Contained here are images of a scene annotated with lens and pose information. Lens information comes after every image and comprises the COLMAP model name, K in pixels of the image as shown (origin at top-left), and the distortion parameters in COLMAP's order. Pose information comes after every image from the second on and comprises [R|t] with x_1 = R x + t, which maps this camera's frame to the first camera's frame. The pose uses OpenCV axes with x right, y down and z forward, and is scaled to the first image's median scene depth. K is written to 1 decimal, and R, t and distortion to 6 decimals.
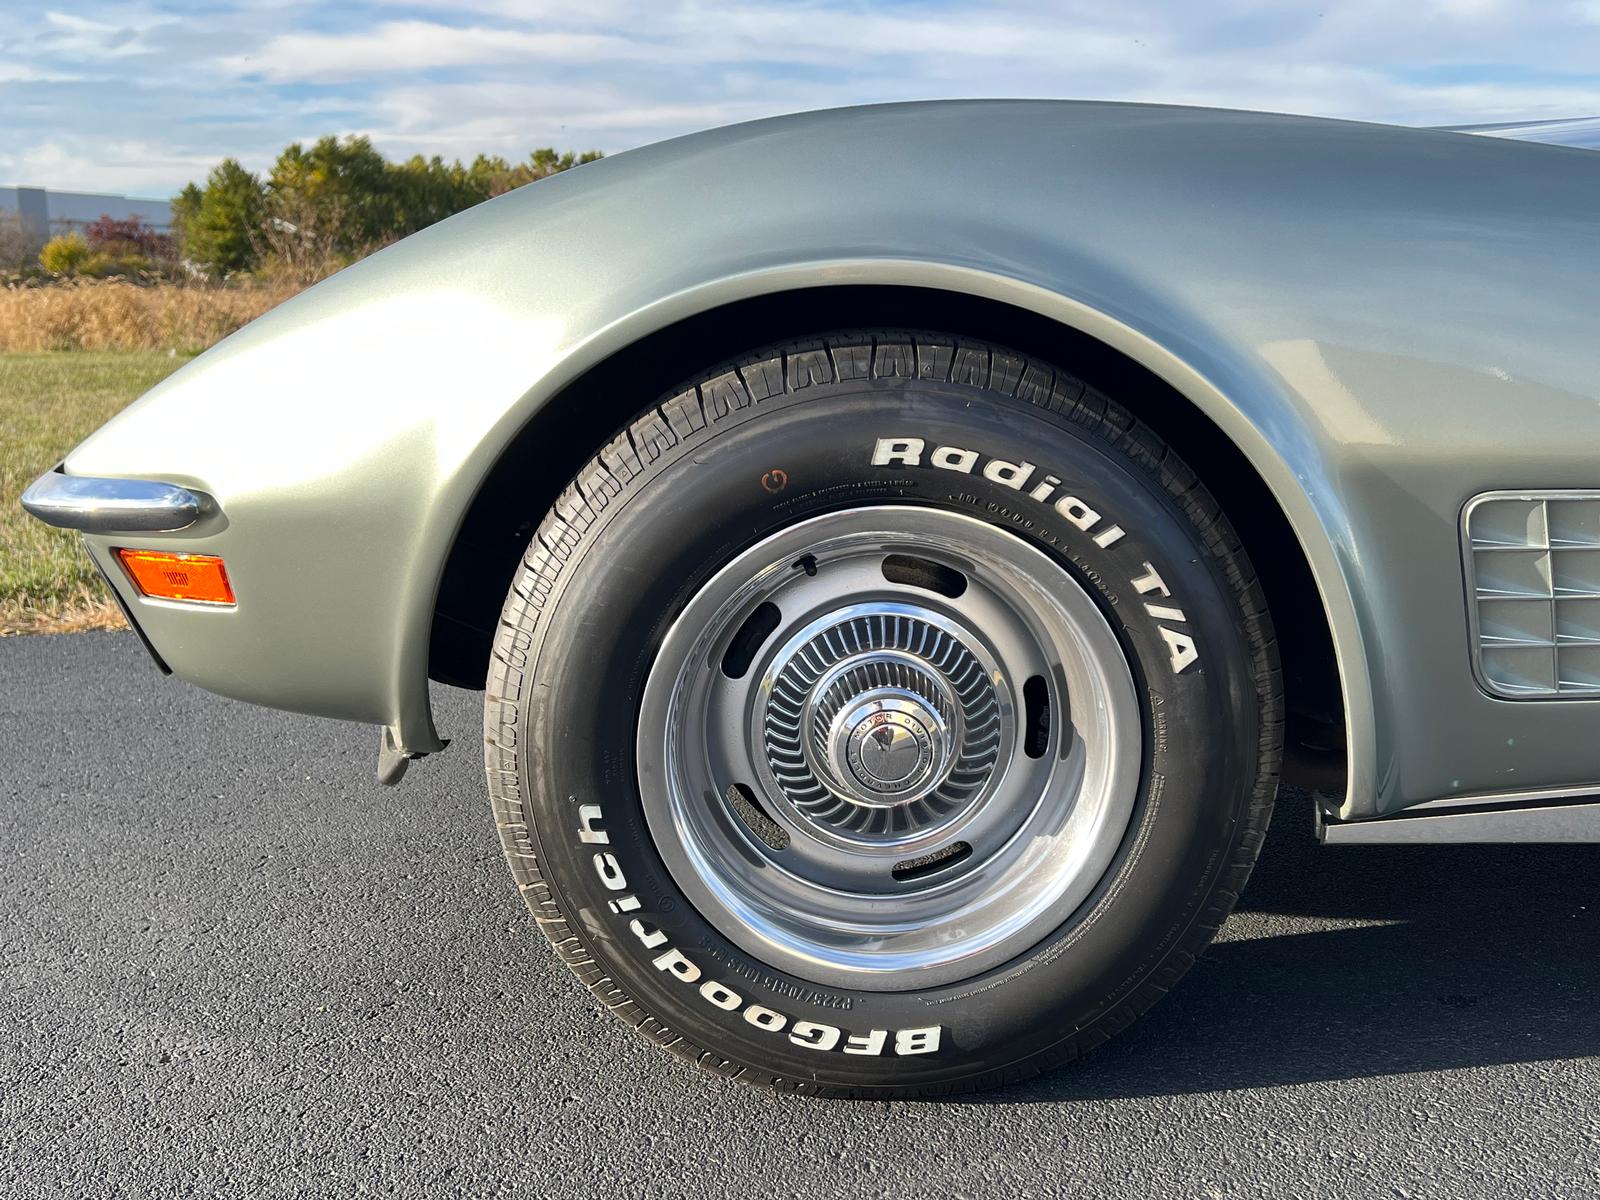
lens RADIAL K [[1641.3, 0, 784.1], [0, 1641.3, 602.4], [0, 0, 1]] dist [0.083349, 0.000000]
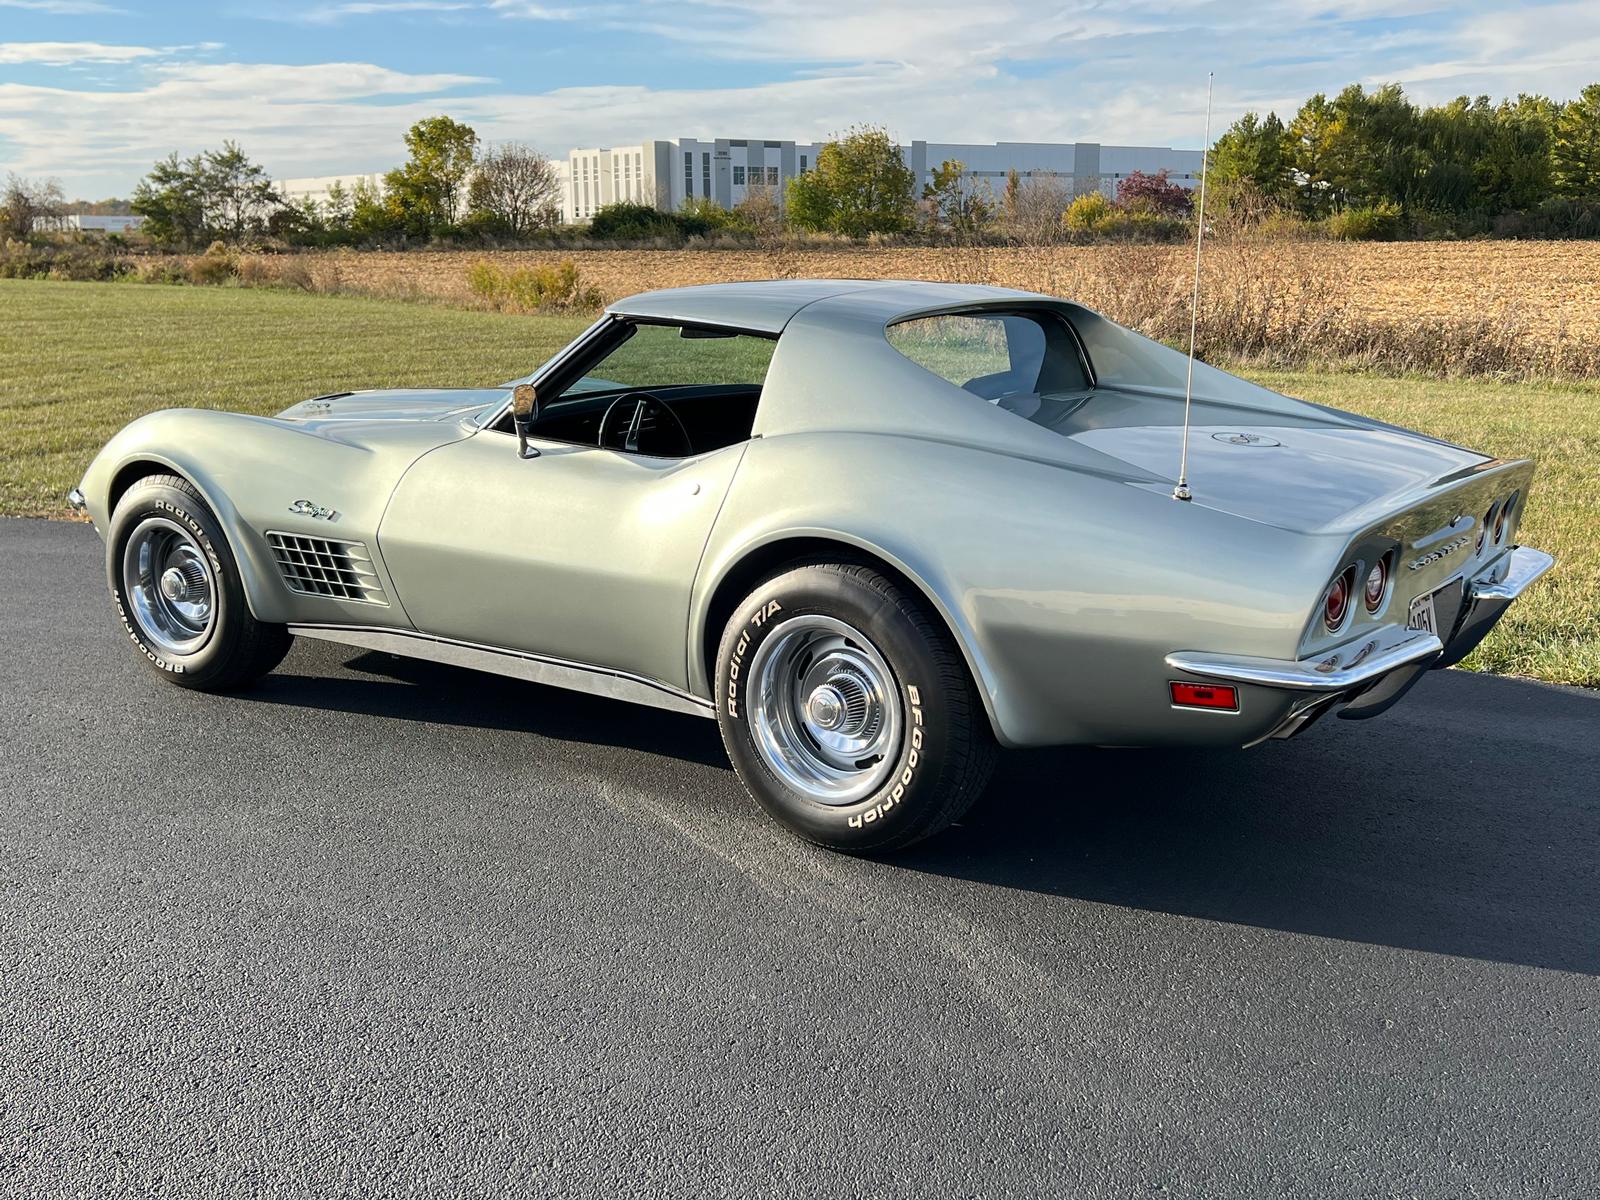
lens RADIAL K [[1681.4, 0, 803.8], [0, 1681.4, 601.2], [0, 0, 1]] dist [-0.015392, 0.000000]
pose [[0.843186, 0.118315, -0.524442, 3.218109], [-0.104991, 0.992940, 0.055206, -0.229576], [0.527271, 0.008512, 0.849655, -1.422757]]
